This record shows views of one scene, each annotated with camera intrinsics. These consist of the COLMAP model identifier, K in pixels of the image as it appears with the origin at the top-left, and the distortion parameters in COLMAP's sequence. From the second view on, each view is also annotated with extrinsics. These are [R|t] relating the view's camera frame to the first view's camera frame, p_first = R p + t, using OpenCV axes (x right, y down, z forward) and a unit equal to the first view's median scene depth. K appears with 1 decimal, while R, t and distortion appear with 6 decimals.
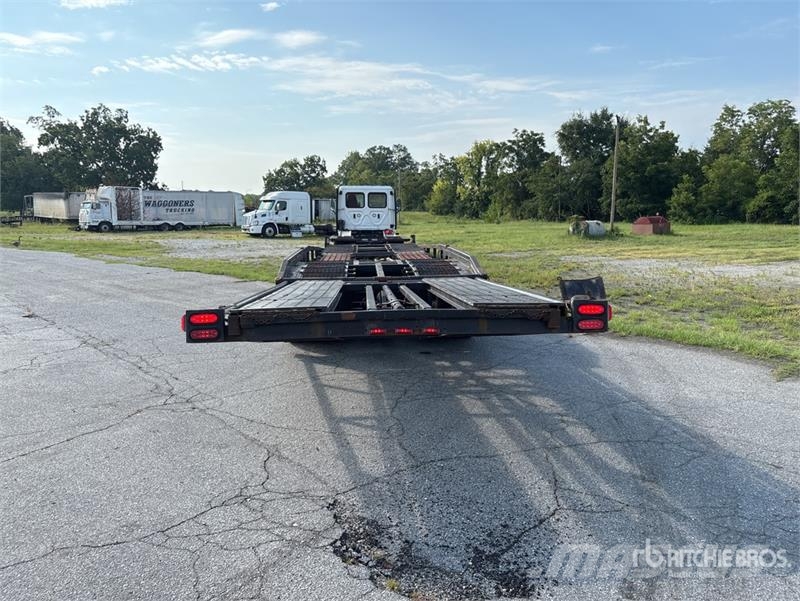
lens RADIAL K [[606.7, 0, 401.6], [0, 606.7, 293.0], [0, 0, 1]] dist [0.044622, -0.046352]
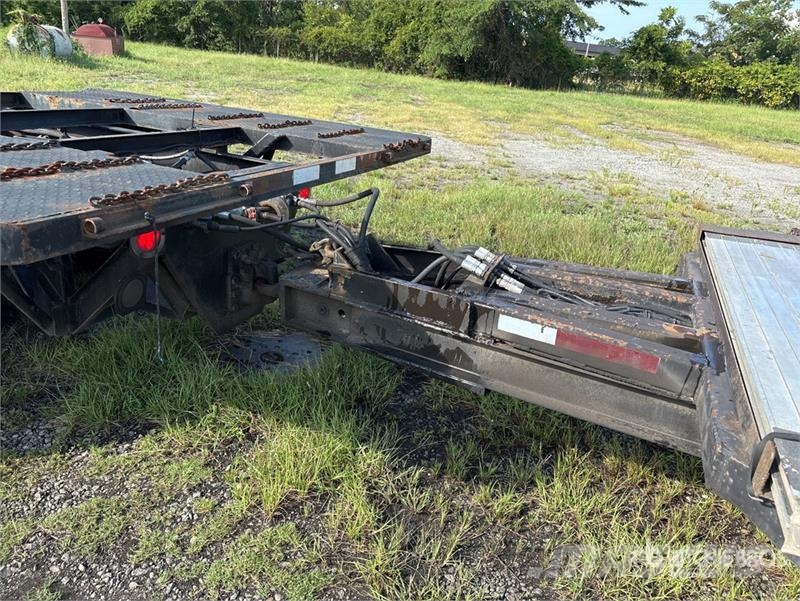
lens RADIAL K [[606.7, 0, 408.3], [0, 606.7, 303.0], [0, 0, 1]] dist [0.044622, -0.046352]
pose [[0.413482, -0.292268, 0.862329, -0.040738], [0.018663, 0.949603, 0.312899, -0.026621], [-0.910321, -0.113285, 0.398098, 0.251422]]
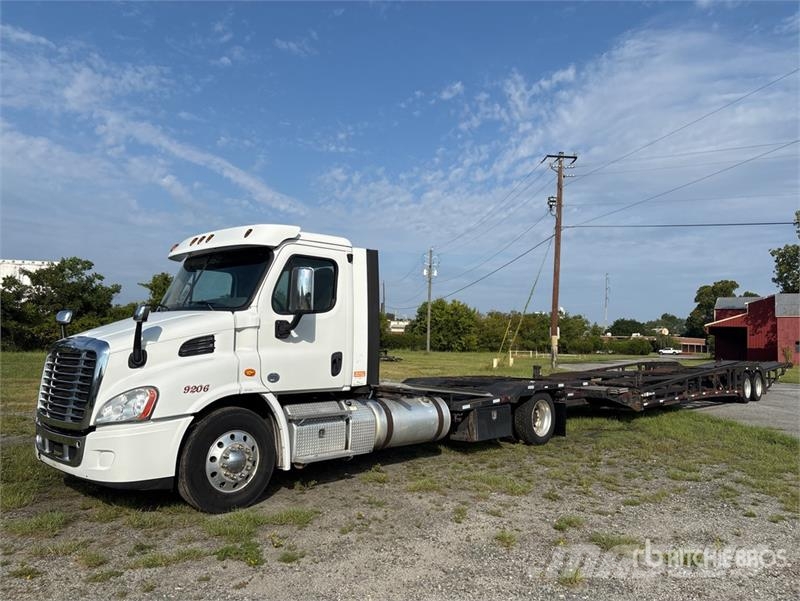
lens RADIAL K [[606.7, 0, 399.8], [0, 606.7, 294.3], [0, 0, 1]] dist [0.044622, -0.046352]
pose [[-0.675835, 0.054149, 0.735061, -0.113055], [0.080977, 0.996715, 0.001029, -0.049989], [-0.732591, 0.060219, -0.678000, 0.406410]]
